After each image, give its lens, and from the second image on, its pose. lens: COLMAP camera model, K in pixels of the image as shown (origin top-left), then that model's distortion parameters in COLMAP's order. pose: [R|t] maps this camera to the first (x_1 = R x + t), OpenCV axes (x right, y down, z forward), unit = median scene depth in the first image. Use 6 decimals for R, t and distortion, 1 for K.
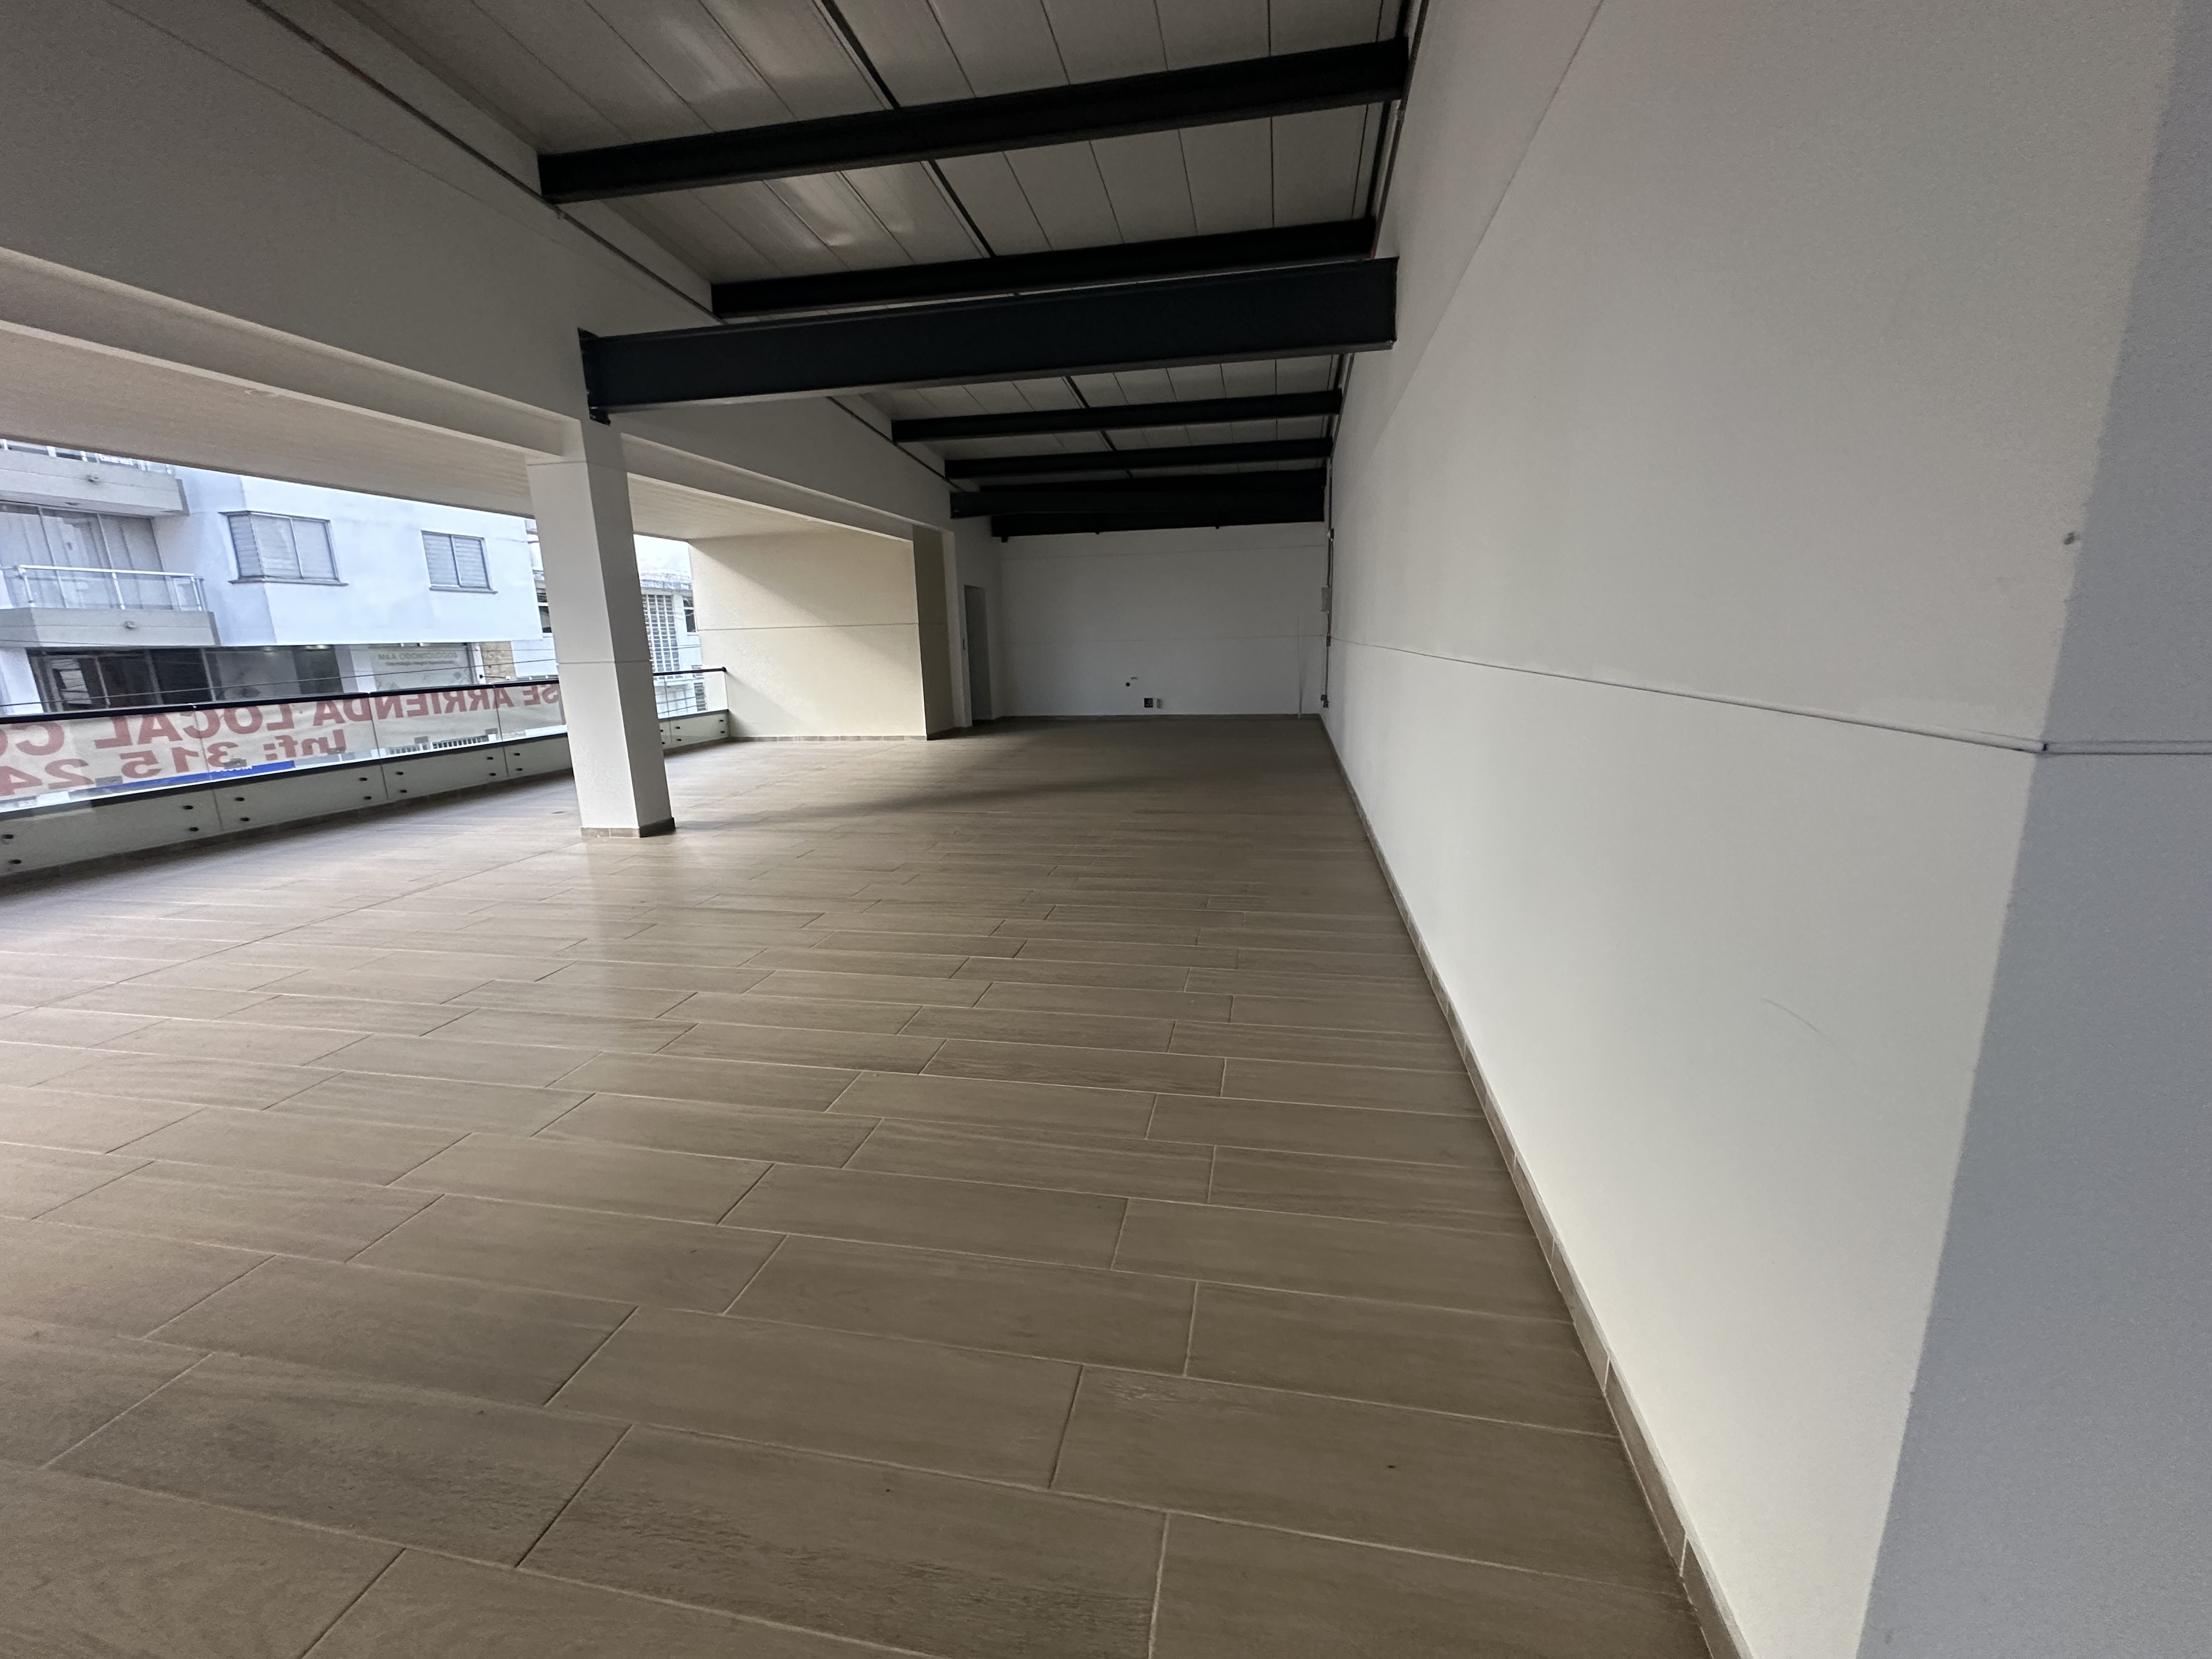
lens RADIAL K [[881.1, 0, 1107.3], [0, 881.1, 826.1], [0, 0, 1]] dist [-0.003808, 0.000973]
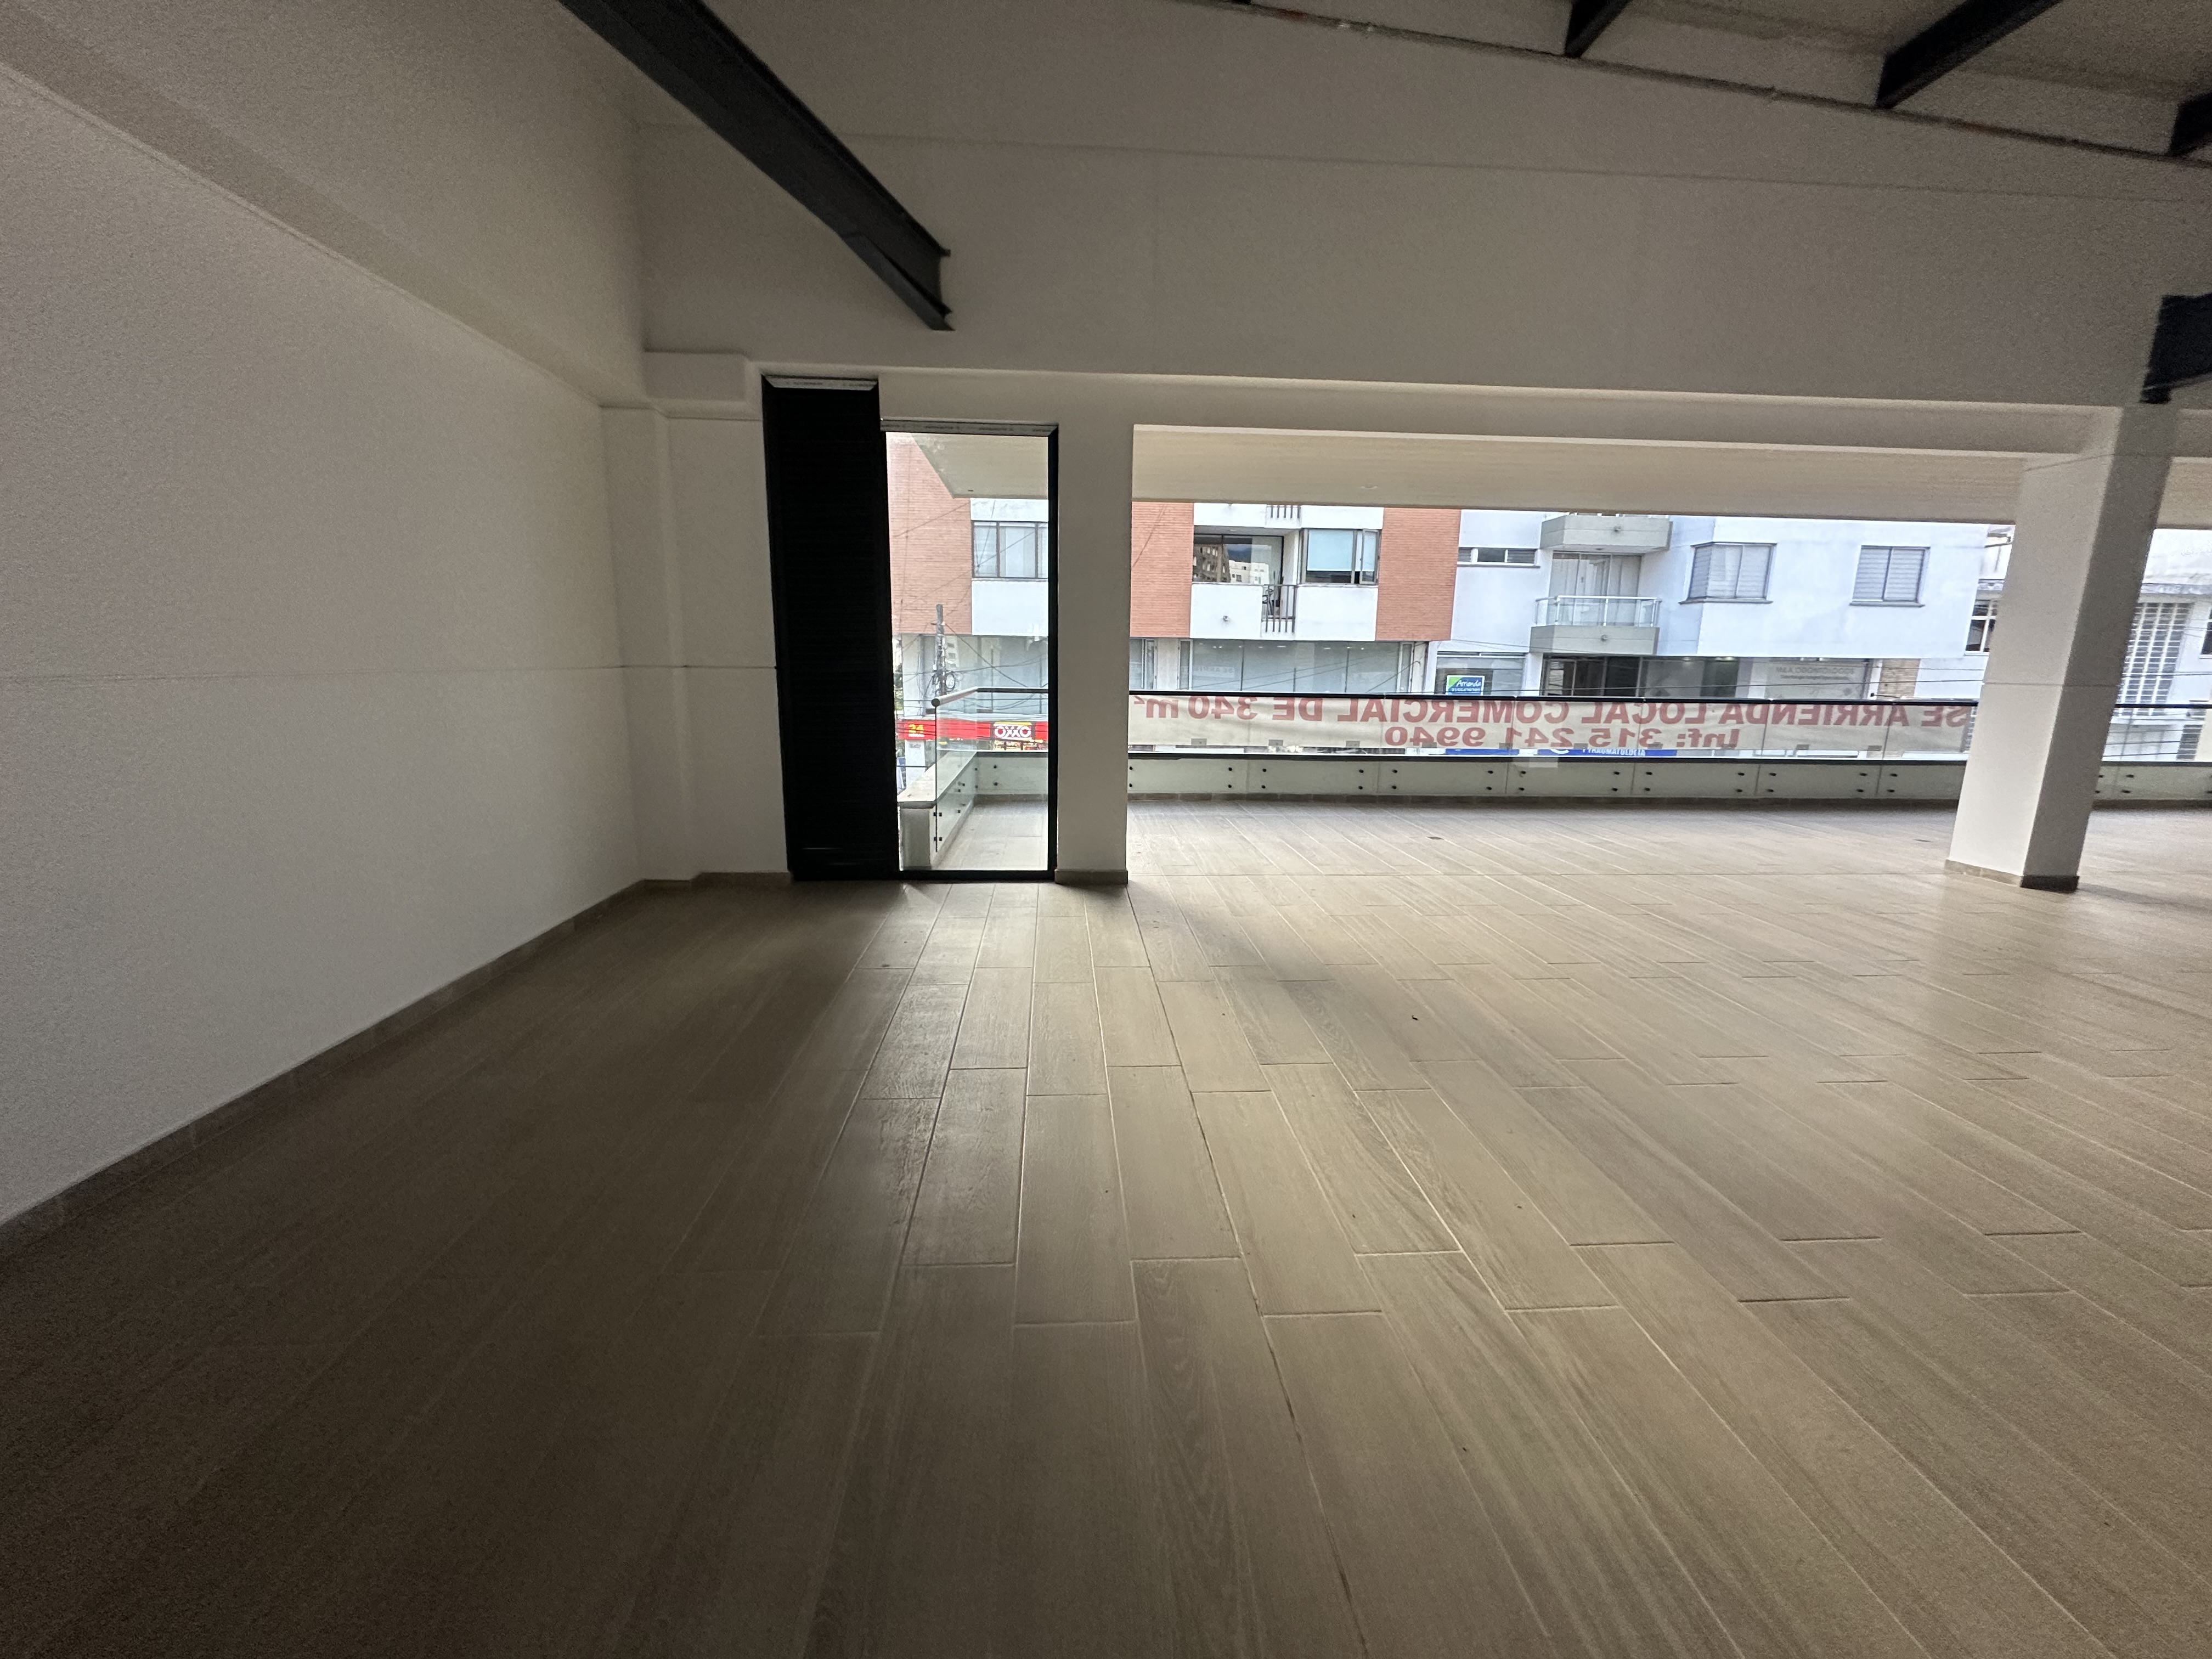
lens RADIAL K [[881.1, 0, 1105.9], [0, 881.1, 828.0], [0, 0, 1]] dist [-0.003808, 0.000973]
pose [[0.245508, 0.212086, -0.945910, 0.045172], [-0.225516, 0.961498, 0.157049, 0.020382], [0.942798, 0.174760, 0.283884, -0.087926]]
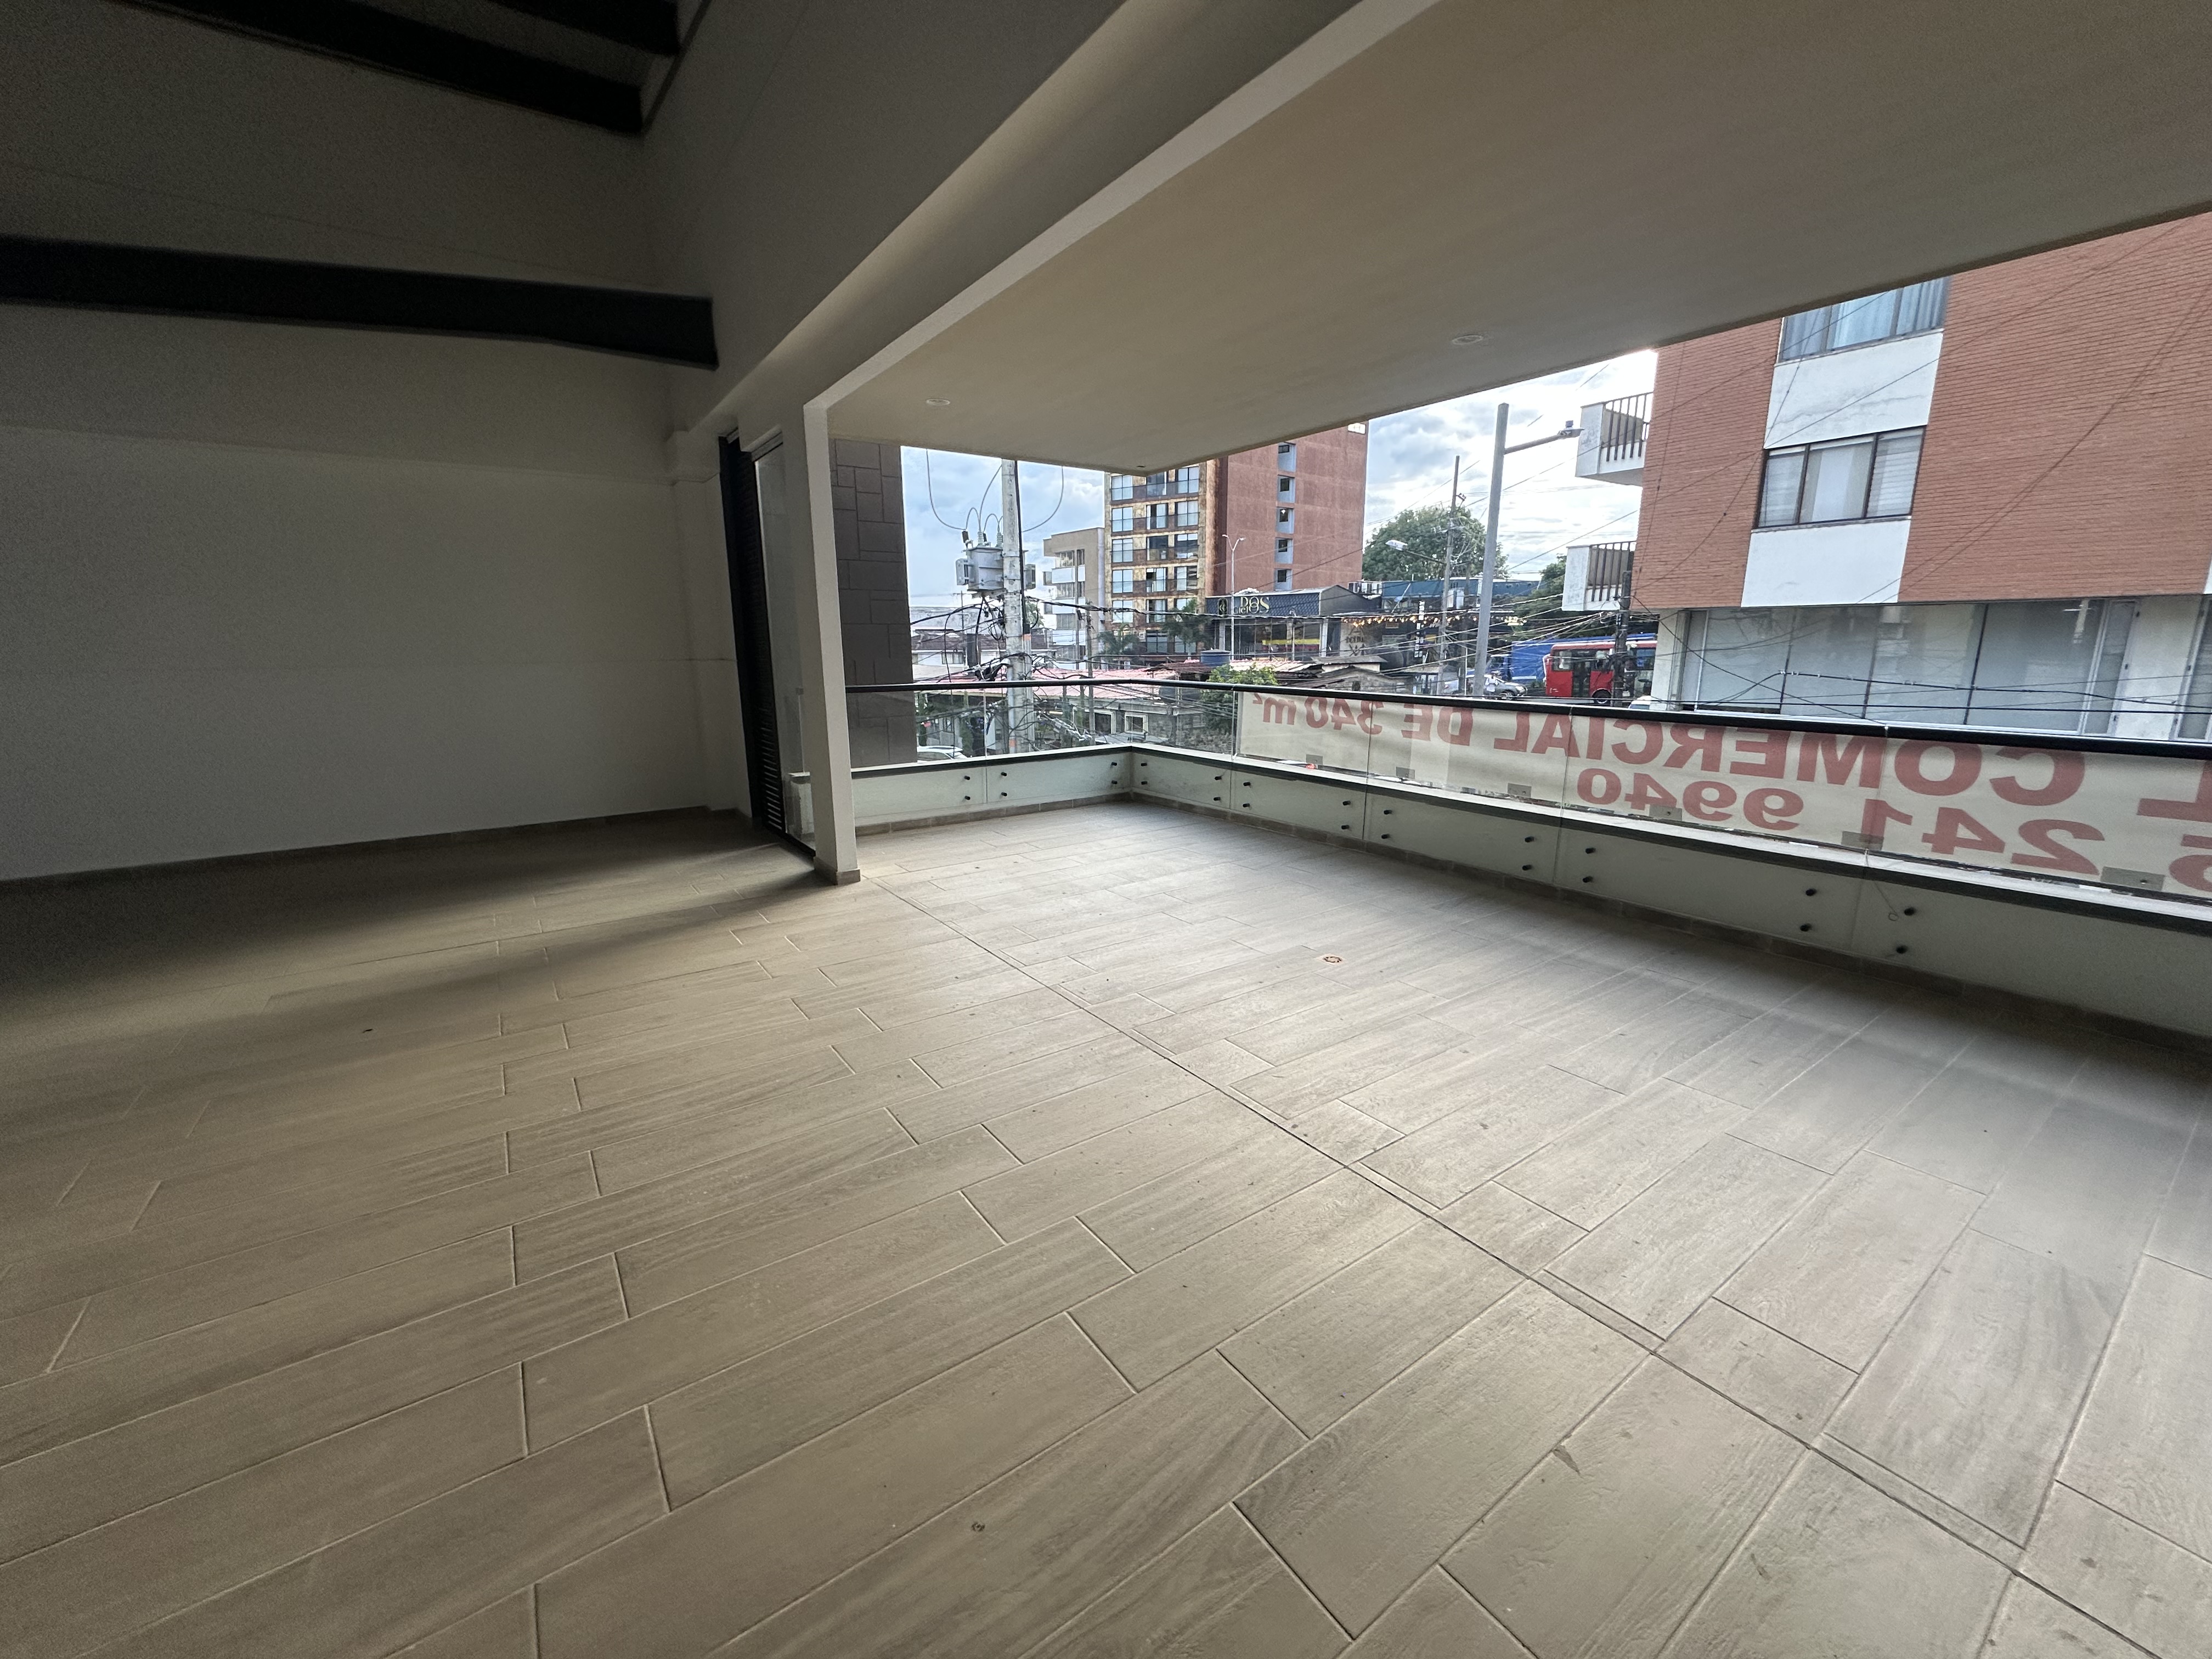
lens RADIAL K [[881.1, 0, 1104.3], [0, 881.1, 826.4], [0, 0, 1]] dist [-0.003808, 0.000973]
pose [[-0.696794, 0.180810, -0.694108, -0.288139], [-0.127675, 0.920987, 0.368079, -0.149272], [0.705817, 0.345095, -0.618654, 0.689819]]
